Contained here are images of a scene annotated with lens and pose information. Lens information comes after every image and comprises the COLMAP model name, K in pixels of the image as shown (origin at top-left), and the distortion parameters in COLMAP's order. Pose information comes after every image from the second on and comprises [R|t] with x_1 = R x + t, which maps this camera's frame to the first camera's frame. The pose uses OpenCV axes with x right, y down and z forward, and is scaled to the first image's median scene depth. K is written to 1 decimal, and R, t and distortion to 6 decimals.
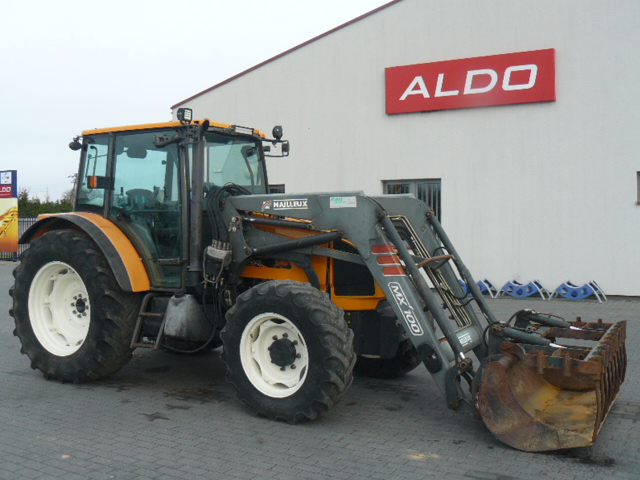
lens RADIAL K [[683.9, 0, 304.4], [0, 683.9, 232.1], [0, 0, 1]] dist [-0.170486, 0.191814]
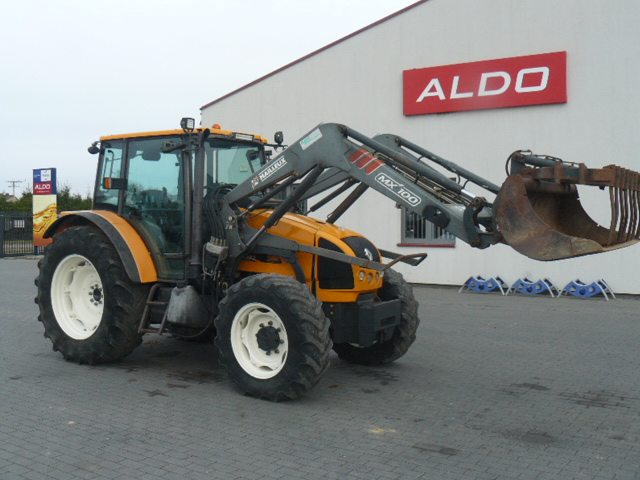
lens RADIAL K [[694.7, 0, 312.2], [0, 694.7, 227.0], [0, 0, 1]] dist [-0.199040, 0.241487]
pose [[0.998576, 0.008749, -0.052621, 0.085361], [-0.008787, 0.999961, -0.000484, -0.005063], [0.052614, 0.000946, 0.998614, -0.111157]]
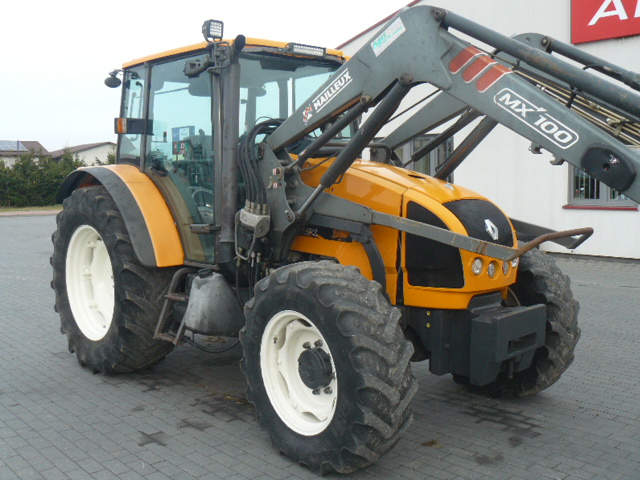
lens RADIAL K [[694.7, 0, 312.2], [0, 694.7, 227.0], [0, 0, 1]] dist [-0.199040, 0.241487]
pose [[0.956264, 0.018305, -0.291931, 0.142102], [-0.000865, 0.998213, 0.059757, -0.003992], [0.292503, -0.056891, 0.954571, 0.304272]]
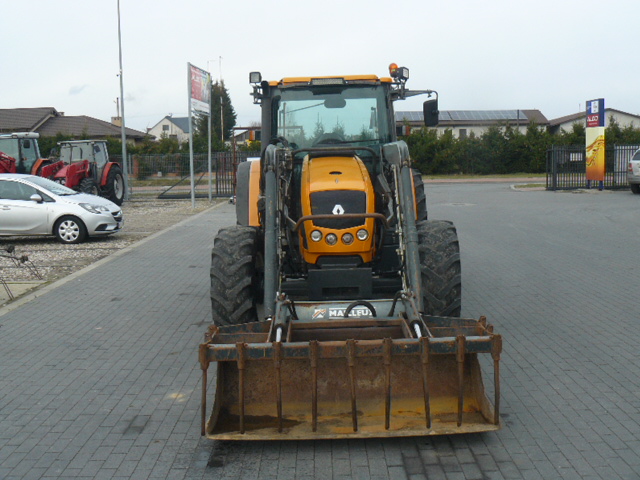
lens RADIAL K [[694.7, 0, 312.2], [0, 694.7, 227.0], [0, 0, 1]] dist [-0.199040, 0.241487]
pose [[0.512661, 0.085393, -0.854334, 0.880509], [0.010748, 0.994326, 0.105836, -0.042532], [0.858524, -0.063440, 0.508834, 0.455190]]
